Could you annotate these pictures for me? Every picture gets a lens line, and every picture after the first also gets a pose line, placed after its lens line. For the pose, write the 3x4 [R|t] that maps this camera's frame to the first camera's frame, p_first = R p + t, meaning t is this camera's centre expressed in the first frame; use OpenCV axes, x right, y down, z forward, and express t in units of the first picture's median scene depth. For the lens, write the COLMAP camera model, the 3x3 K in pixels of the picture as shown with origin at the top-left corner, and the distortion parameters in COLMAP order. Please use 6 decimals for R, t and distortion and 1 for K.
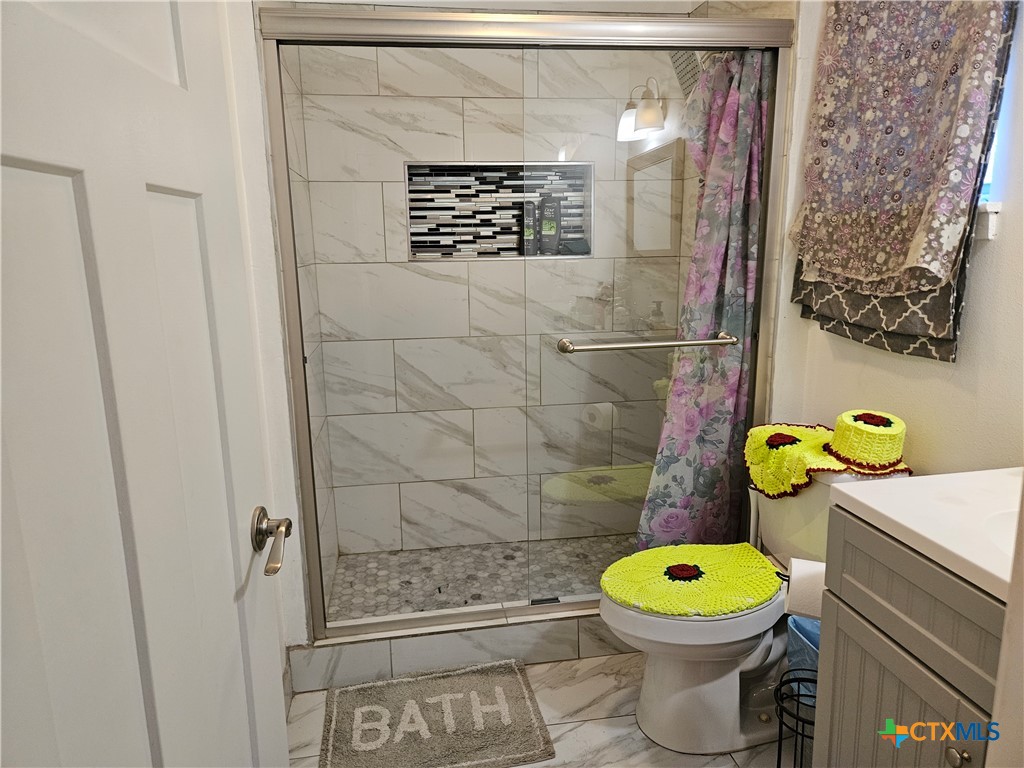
lens RADIAL K [[692.1, 0, 511.7], [0, 692.1, 390.0], [0, 0, 1]] dist [0.064468, -0.063107]
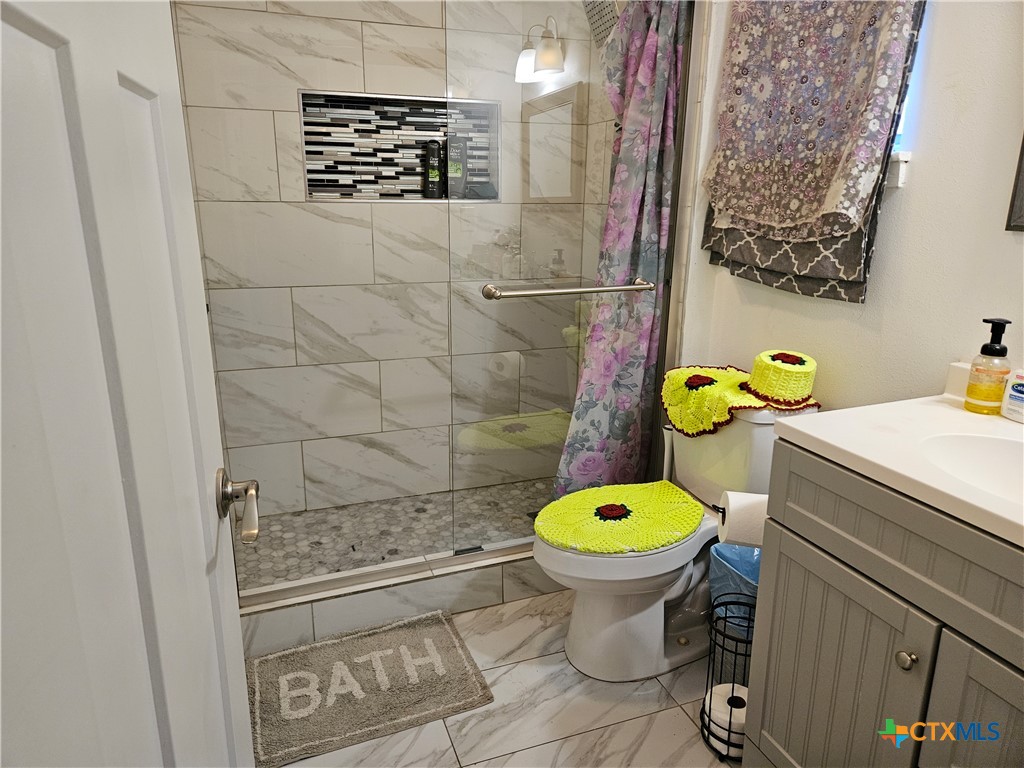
lens RADIAL K [[685.3, 0, 501.8], [0, 685.3, 388.8], [0, 0, 1]] dist [0.065879, -0.059988]
pose [[0.980181, -0.031033, 0.195660, -0.097227], [0.018284, 0.997610, 0.066631, 0.008071], [-0.197260, -0.061734, 0.978406, 0.043328]]
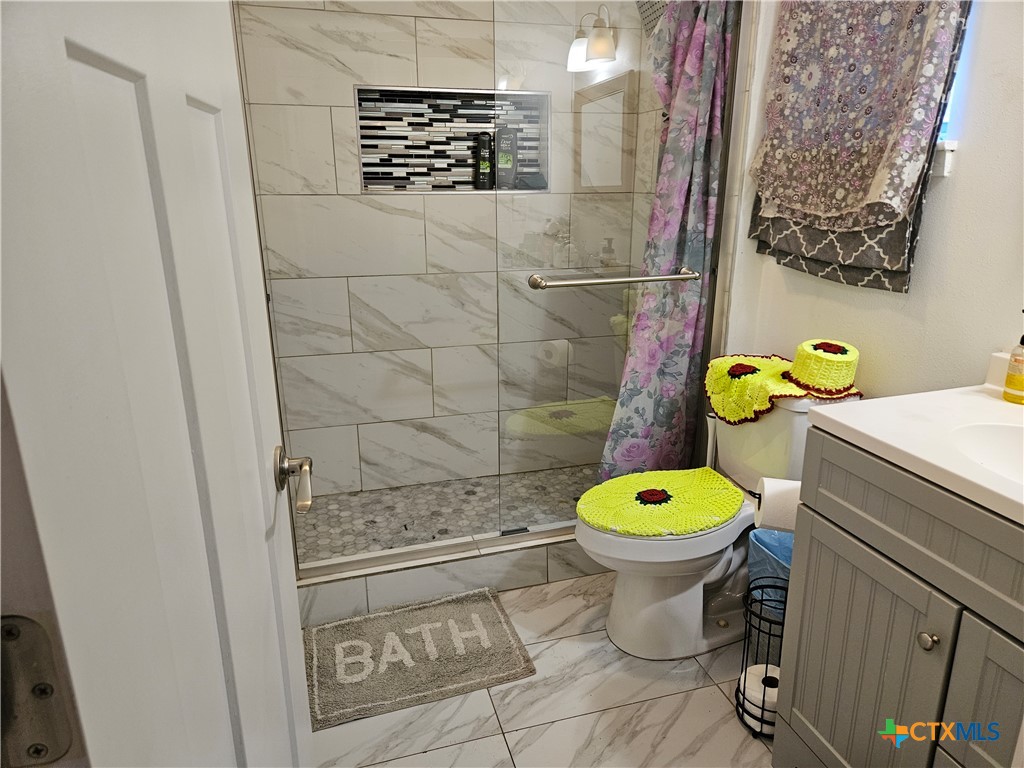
lens RADIAL K [[687.9, 0, 517.7], [0, 687.9, 394.5], [0, 0, 1]] dist [0.066003, -0.060409]
pose [[0.990558, -0.026995, 0.134410, -0.085490], [0.014689, 0.995676, 0.091722, 0.006803], [-0.136304, -0.088881, 0.986672, 0.005454]]
